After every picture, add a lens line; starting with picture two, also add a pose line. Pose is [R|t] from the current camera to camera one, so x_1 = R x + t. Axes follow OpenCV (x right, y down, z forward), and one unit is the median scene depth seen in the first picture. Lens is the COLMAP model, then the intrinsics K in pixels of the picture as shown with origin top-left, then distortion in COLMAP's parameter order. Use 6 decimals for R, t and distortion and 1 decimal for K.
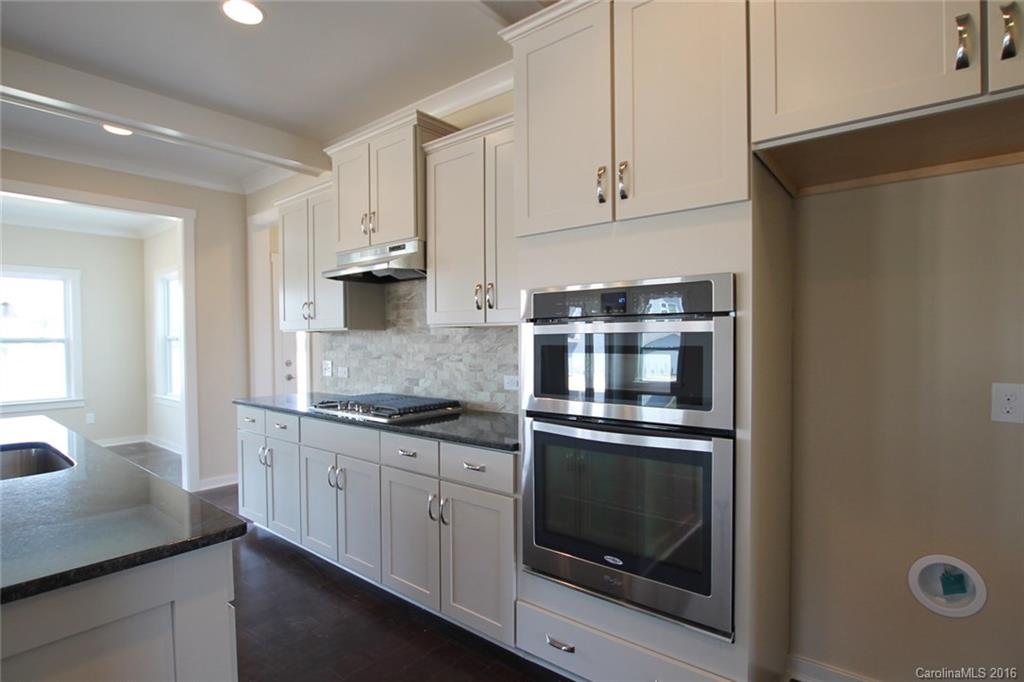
lens RADIAL K [[470.4, 0, 545.4], [0, 470.4, 340.0], [0, 0, 1]] dist [-0.000303, 0.000180]
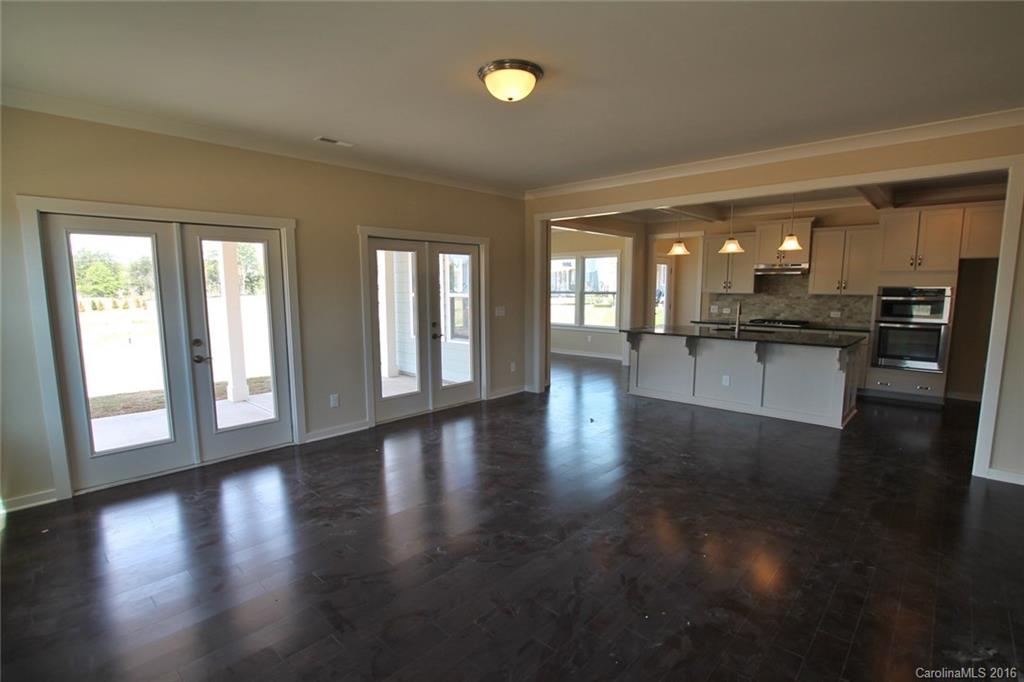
lens RADIAL K [[486.7, 0, 513.8], [0, 486.7, 345.6], [0, 0, 1]] dist [-0.014878, 0.001065]
pose [[0.991366, 0.026022, -0.128514, -1.364003], [-0.010944, 0.993111, 0.116661, -0.033565], [0.130664, -0.114247, 0.984822, -1.790545]]
